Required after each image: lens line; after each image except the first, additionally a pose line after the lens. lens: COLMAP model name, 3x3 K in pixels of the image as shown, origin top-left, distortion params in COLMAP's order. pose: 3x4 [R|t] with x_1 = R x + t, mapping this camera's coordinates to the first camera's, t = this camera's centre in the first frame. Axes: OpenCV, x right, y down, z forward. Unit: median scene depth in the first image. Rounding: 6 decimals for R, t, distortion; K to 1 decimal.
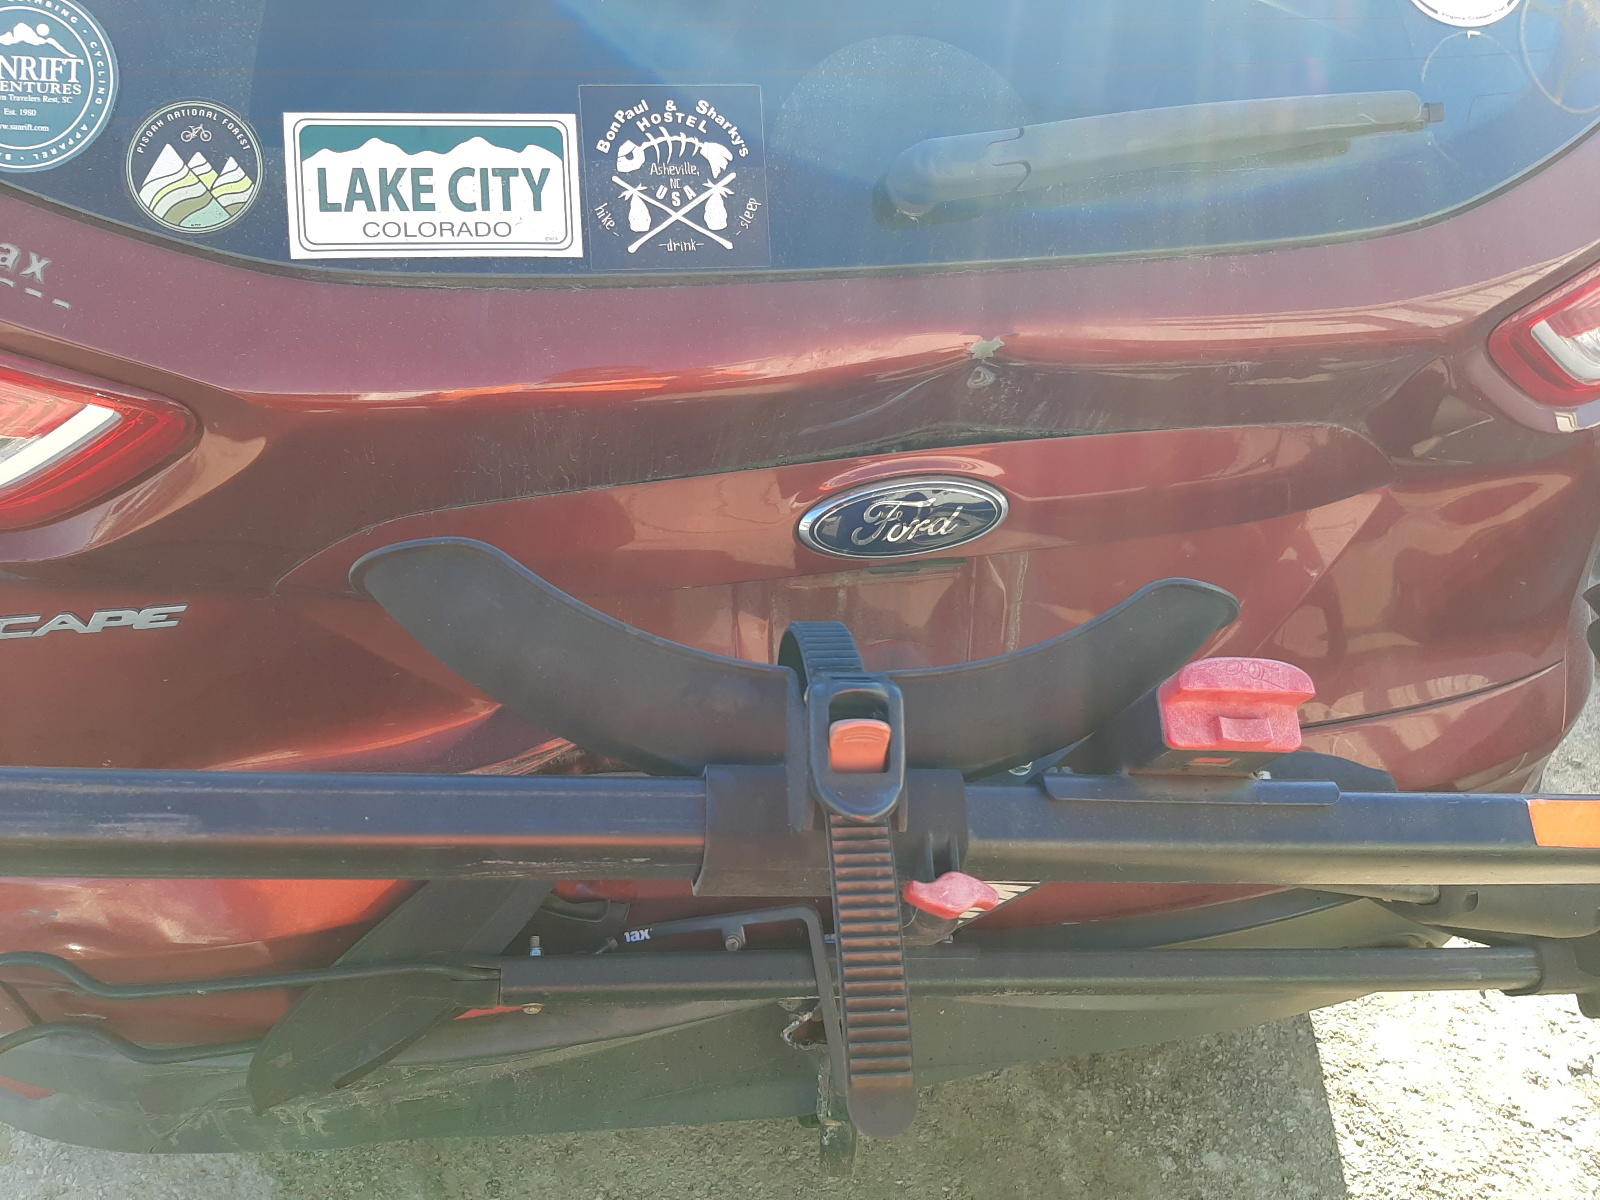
lens RADIAL K [[1246.4, 0, 800.0], [0, 1246.4, 599.6], [0, 0, 1]] dist [-0.008727, -0.011623]
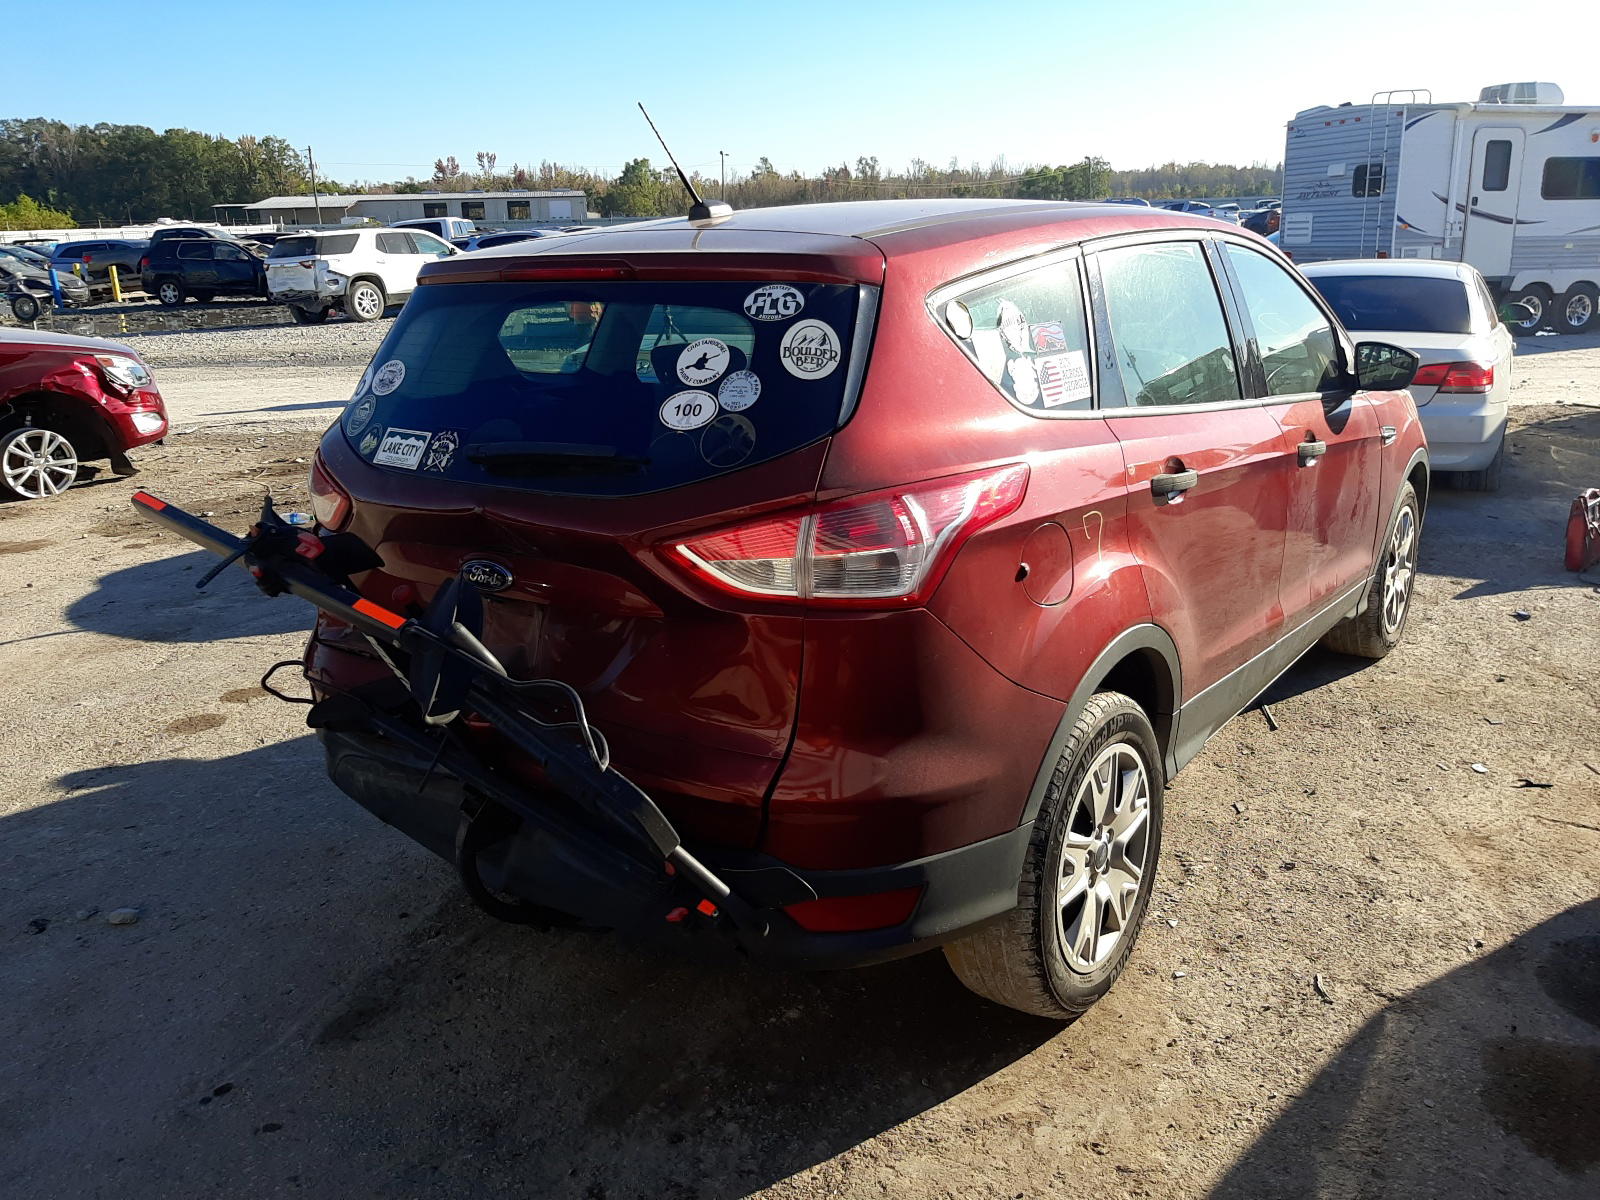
lens RADIAL K [[1246.4, 0, 800.2], [0, 1246.4, 600.2], [0, 0, 1]] dist [-0.008727, -0.011623]
pose [[0.645648, 0.148234, -0.749110, 3.180243], [-0.397547, 0.902808, -0.163993, 0.198716], [0.651993, 0.403688, 0.641826, -0.388075]]
